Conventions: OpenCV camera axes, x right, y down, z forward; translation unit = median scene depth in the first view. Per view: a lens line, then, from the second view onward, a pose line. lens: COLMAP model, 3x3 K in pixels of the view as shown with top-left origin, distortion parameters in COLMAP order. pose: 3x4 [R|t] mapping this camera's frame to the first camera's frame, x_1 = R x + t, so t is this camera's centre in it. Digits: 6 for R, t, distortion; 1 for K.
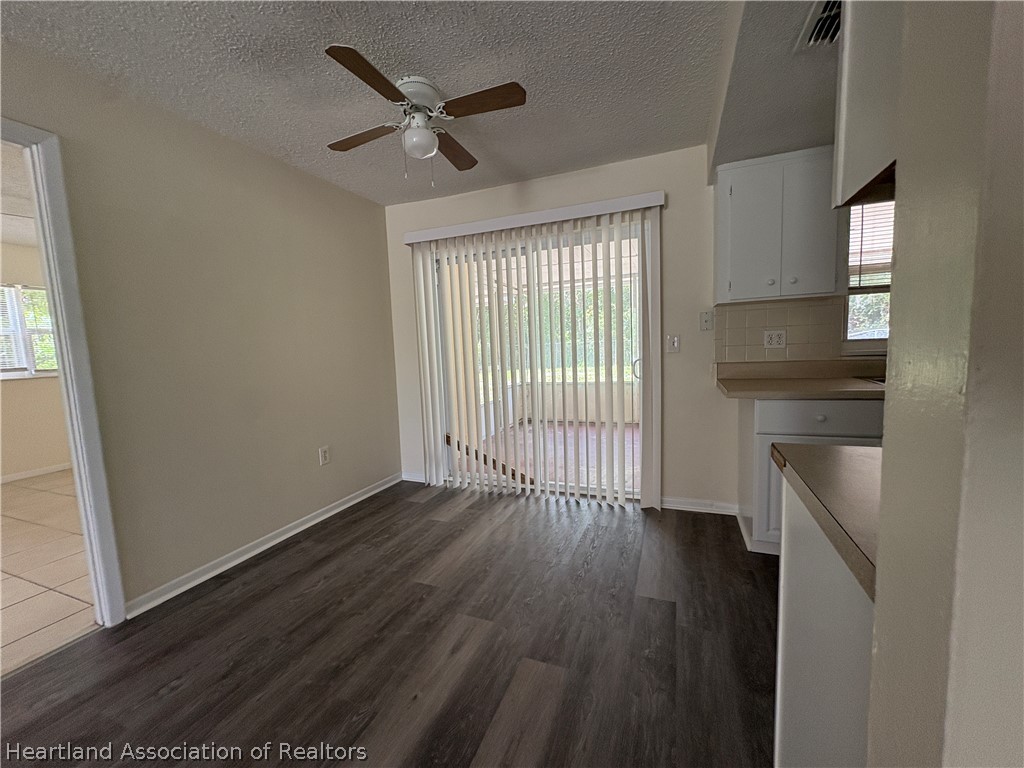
lens RADIAL K [[407.6, 0, 517.6], [0, 407.6, 378.8], [0, 0, 1]] dist [0.001336, 0.000204]
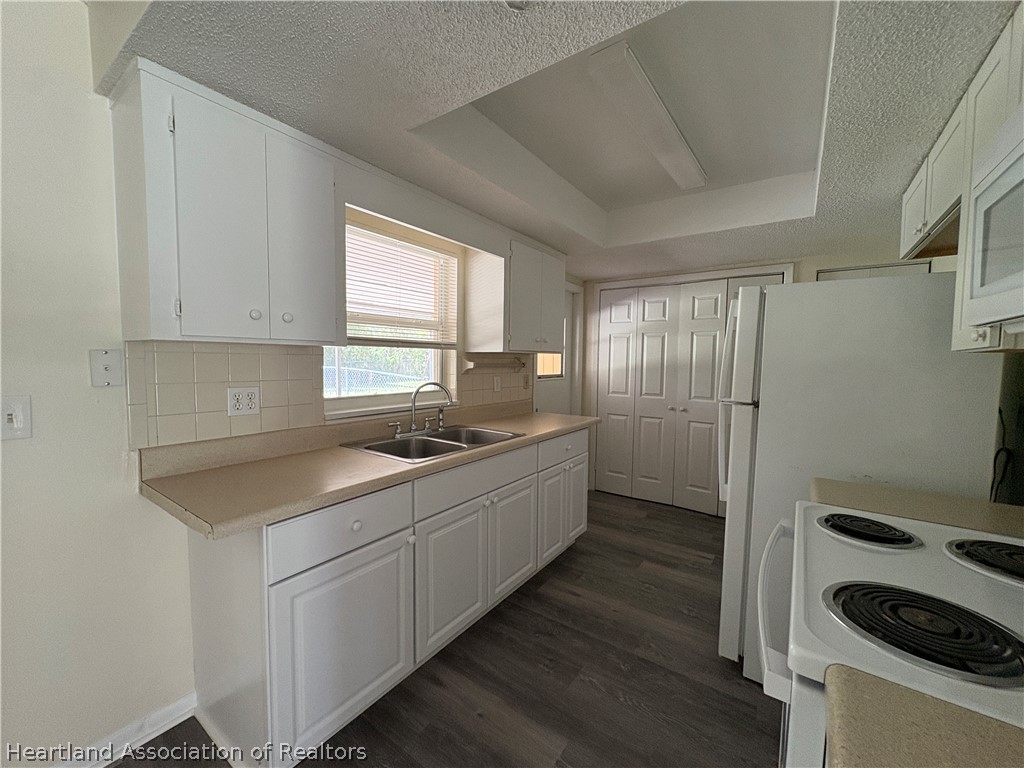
lens RADIAL K [[407.6, 0, 510.5], [0, 407.6, 386.9], [0, 0, 1]] dist [0.001336, 0.000204]
pose [[0.249939, -0.016861, 0.968115, 0.110710], [0.068747, 0.997634, -0.000374, -0.088719], [-0.965818, 0.066649, 0.250507, 0.422864]]
